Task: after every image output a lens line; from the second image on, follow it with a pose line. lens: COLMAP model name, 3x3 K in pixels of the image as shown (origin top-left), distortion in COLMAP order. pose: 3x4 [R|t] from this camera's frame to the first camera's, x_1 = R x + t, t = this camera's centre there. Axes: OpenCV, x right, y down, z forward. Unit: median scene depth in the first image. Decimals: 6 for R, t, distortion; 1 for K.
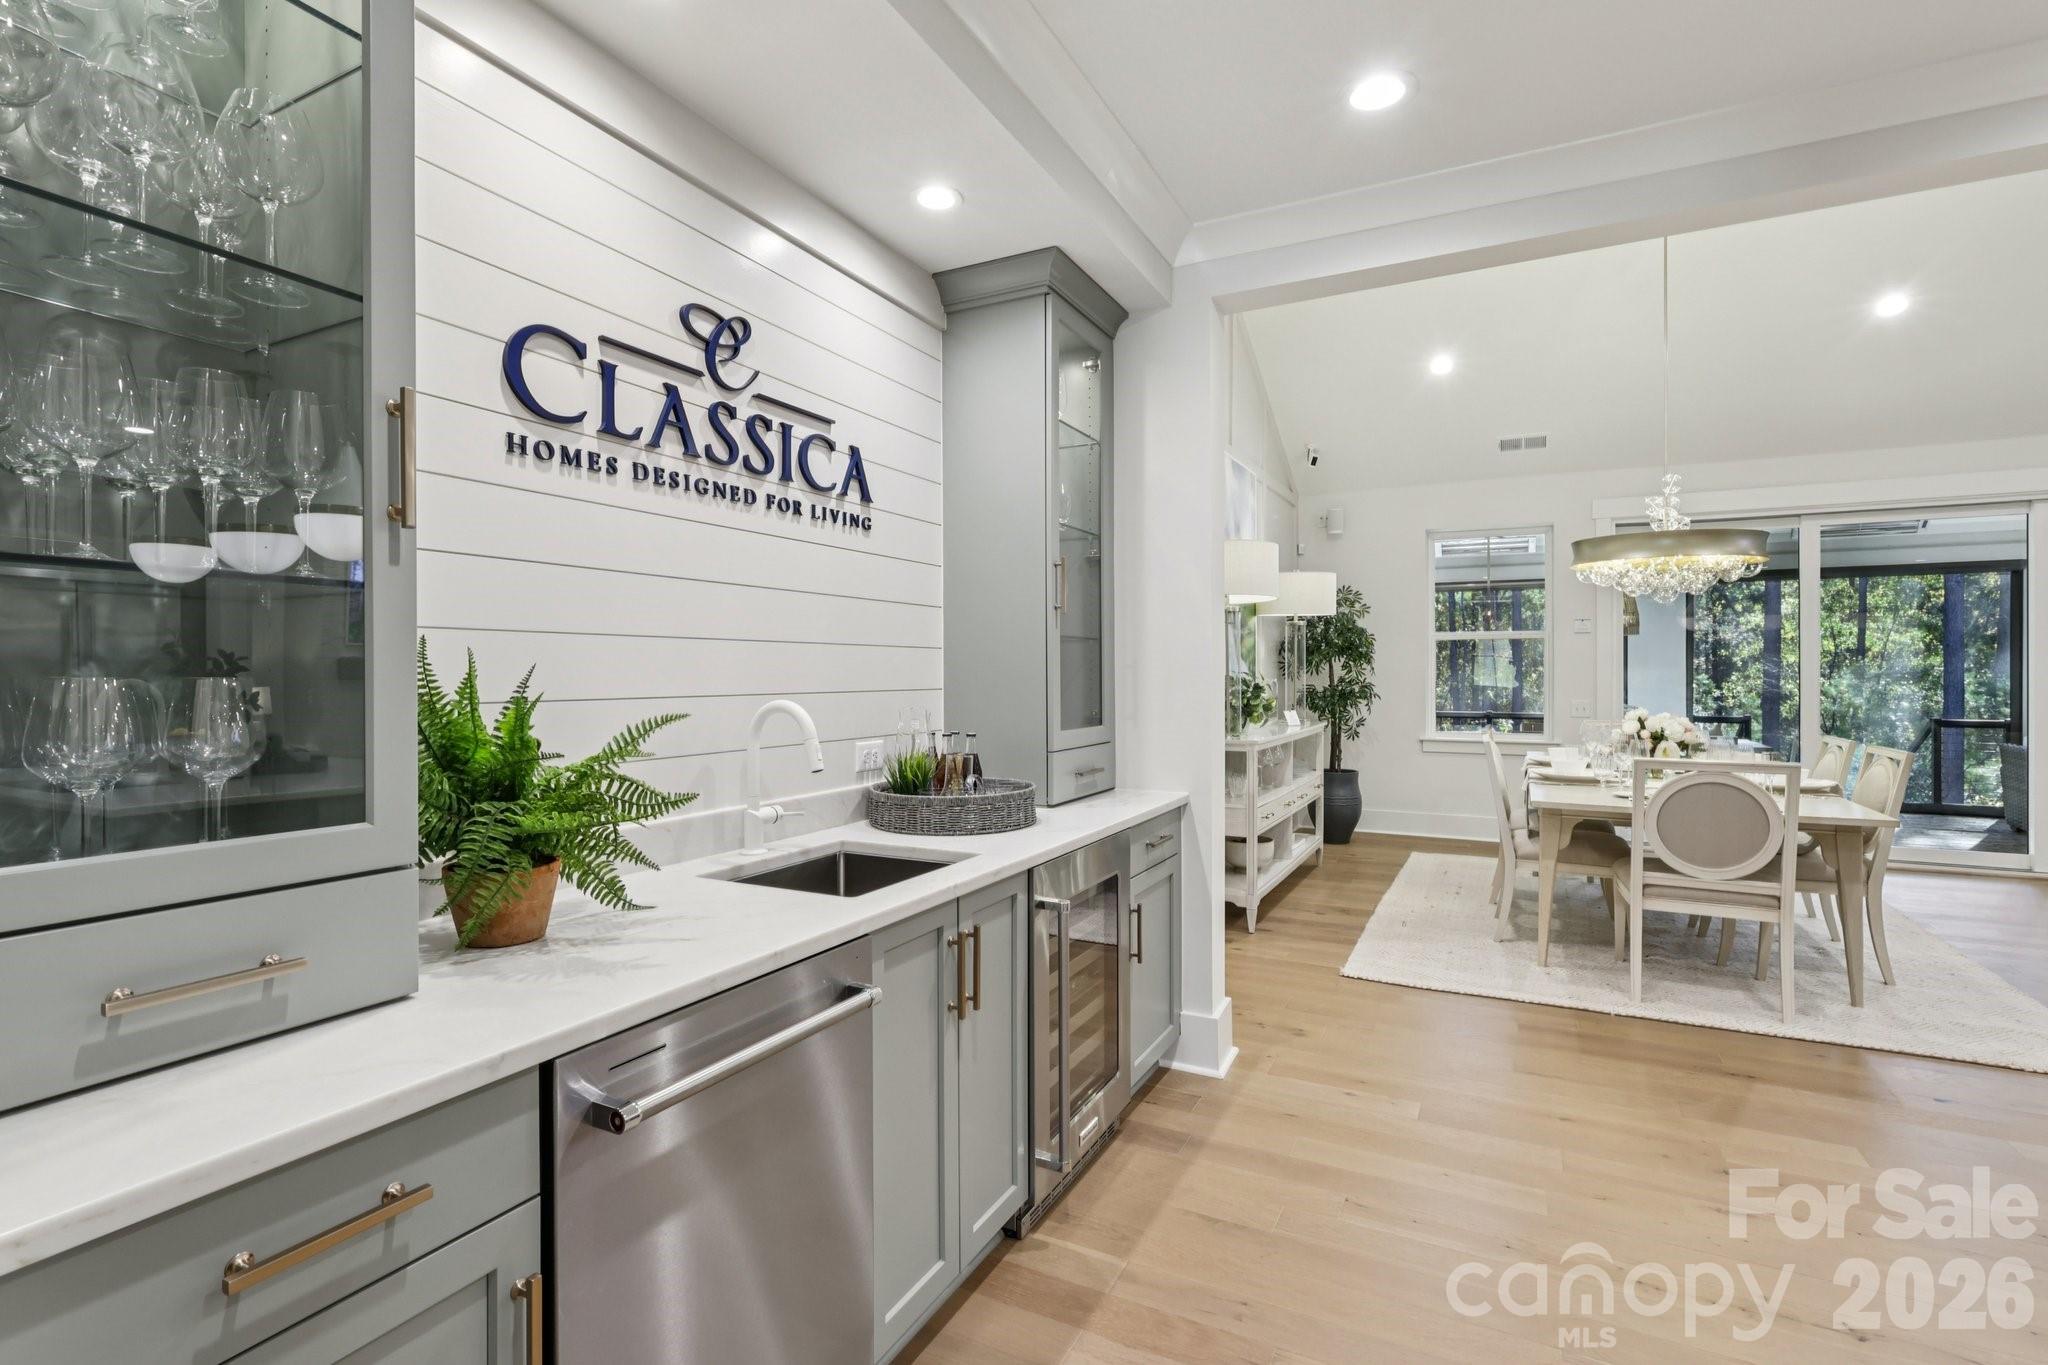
lens RADIAL K [[948.6, 0, 1019.4], [0, 948.6, 676.1], [0, 0, 1]] dist [-0.004120, 0.001743]
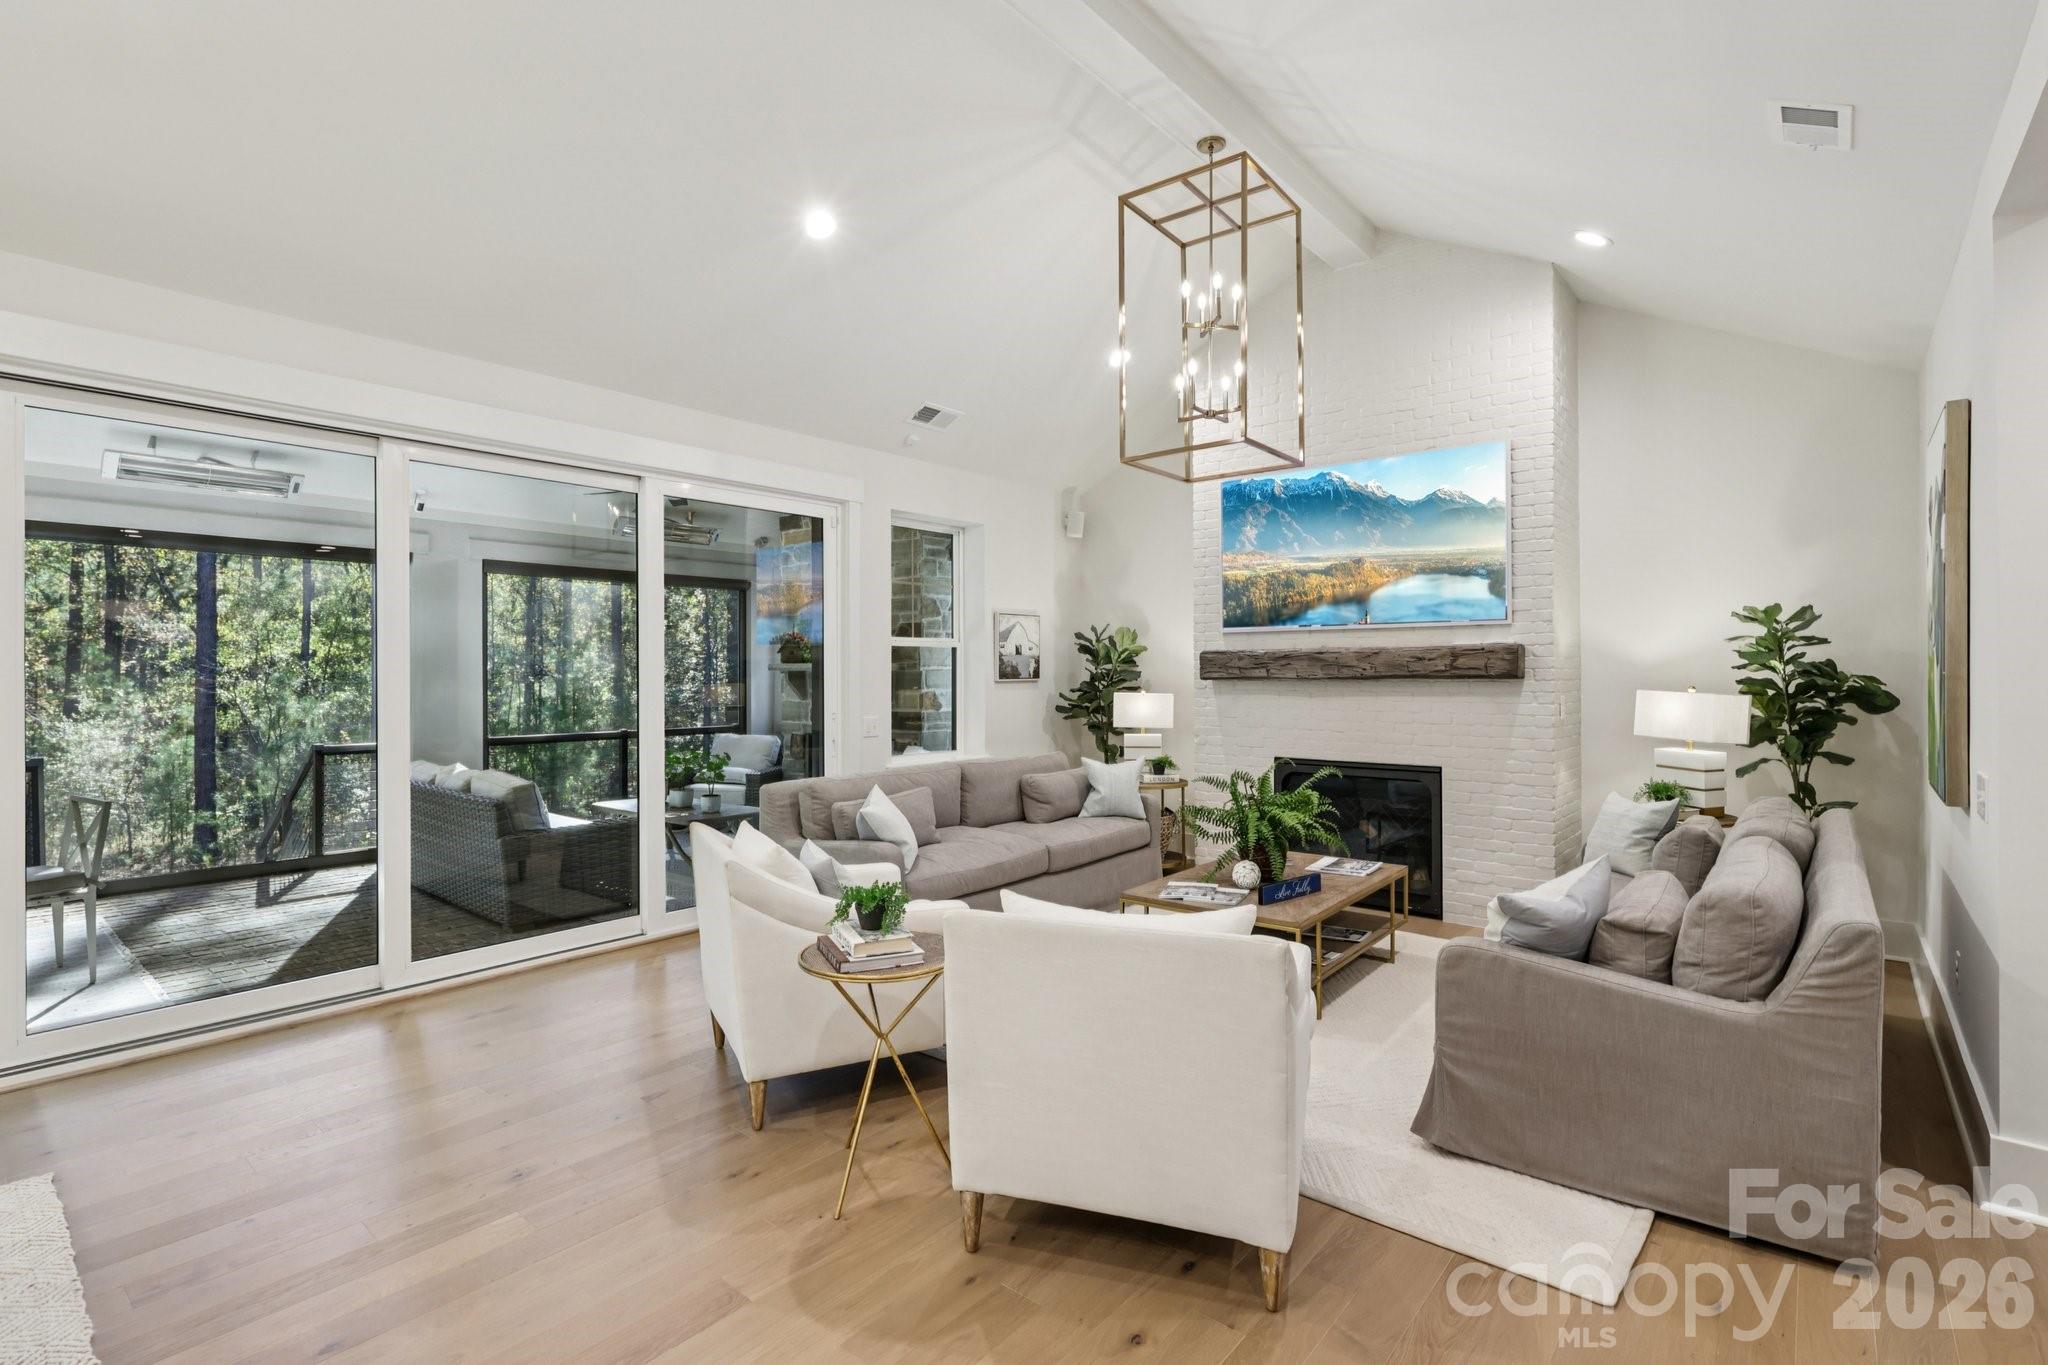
lens RADIAL K [[948.6, 0, 1023.0], [0, 948.6, 672.1], [0, 0, 1]] dist [-0.004120, 0.001743]
pose [[0.215567, 0.000791, 0.976489, 0.707725], [0.006462, 0.999977, -0.002236, -0.019063], [-0.976468, 0.006792, 0.215557, 0.567282]]
